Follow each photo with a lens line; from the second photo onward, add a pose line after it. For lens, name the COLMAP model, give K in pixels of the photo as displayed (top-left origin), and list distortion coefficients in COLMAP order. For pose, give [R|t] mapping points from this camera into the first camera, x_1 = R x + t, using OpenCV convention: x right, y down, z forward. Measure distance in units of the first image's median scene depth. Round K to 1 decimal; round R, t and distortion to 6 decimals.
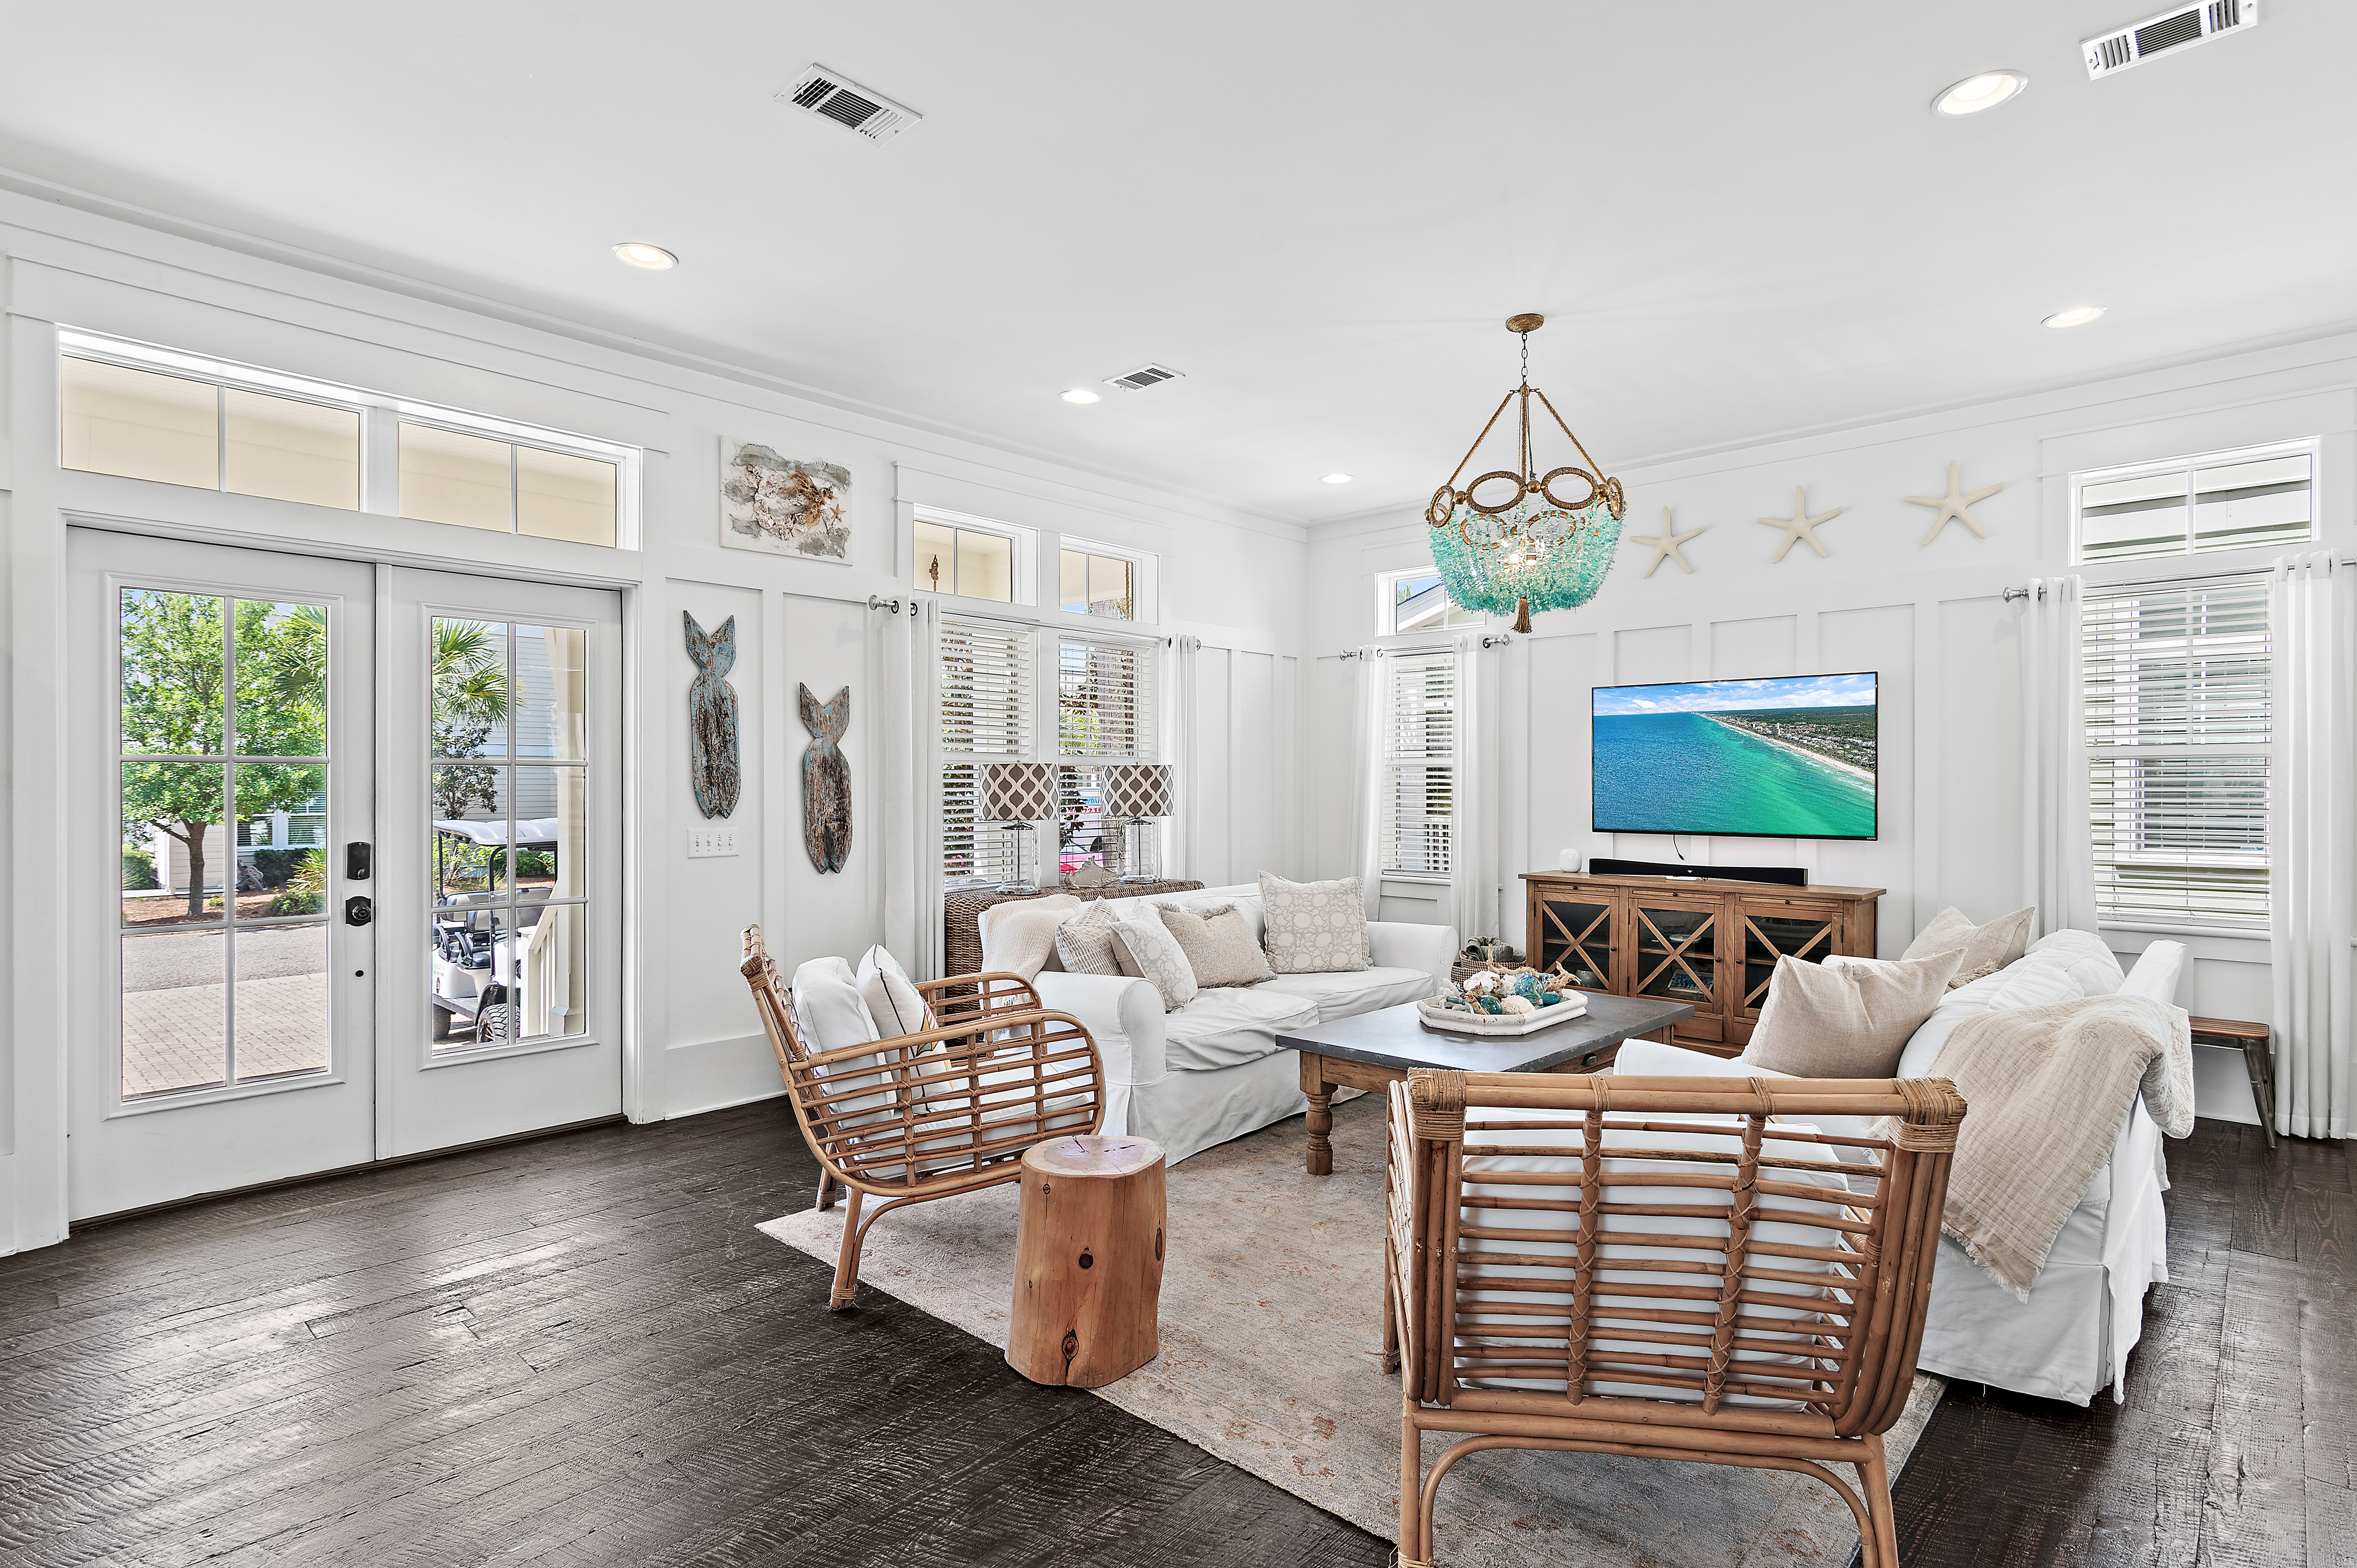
lens RADIAL K [[1171.3, 0, 1176.3], [0, 1171.3, 782.6], [0, 0, 1]] dist [0.005996, 0.000334]
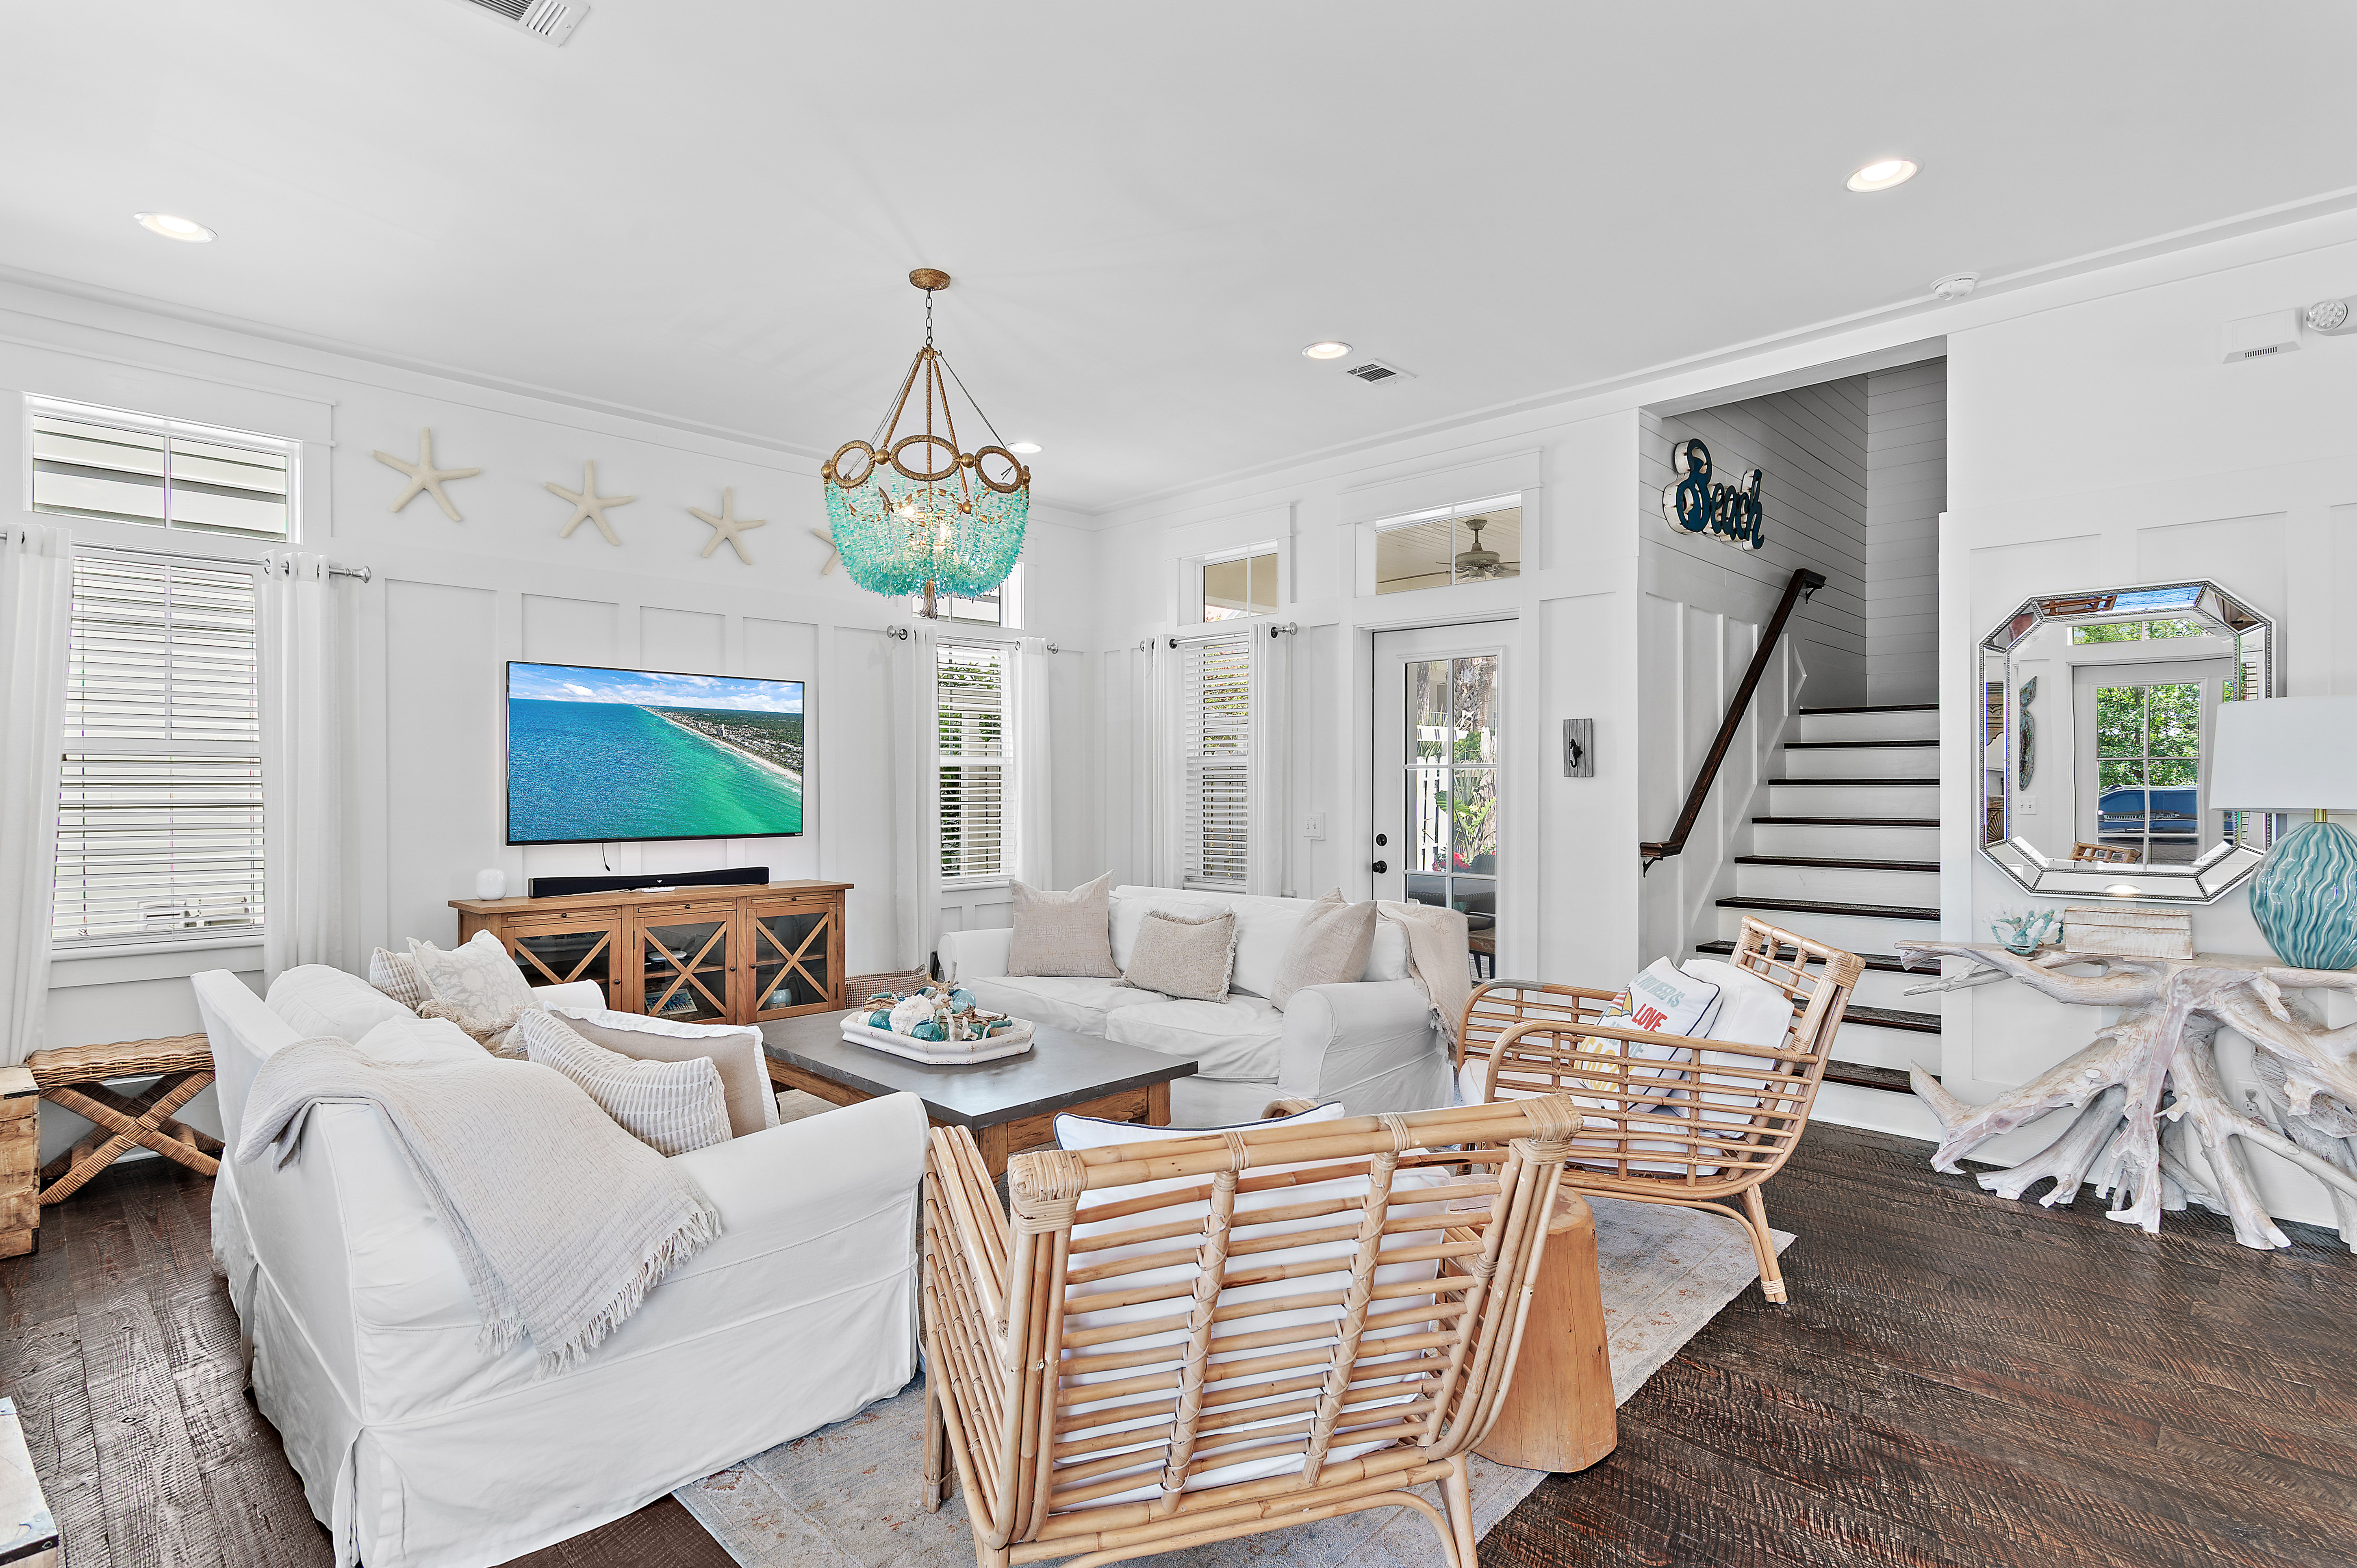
lens RADIAL K [[1171.3, 0, 1177.2], [0, 1171.3, 797.0], [0, 0, 1]] dist [0.005996, 0.000334]
pose [[0.035794, -0.009900, 0.999310, -0.466433], [-0.002921, 0.999946, 0.010011, 0.000110], [-0.999355, -0.003278, 0.035763, 0.587442]]
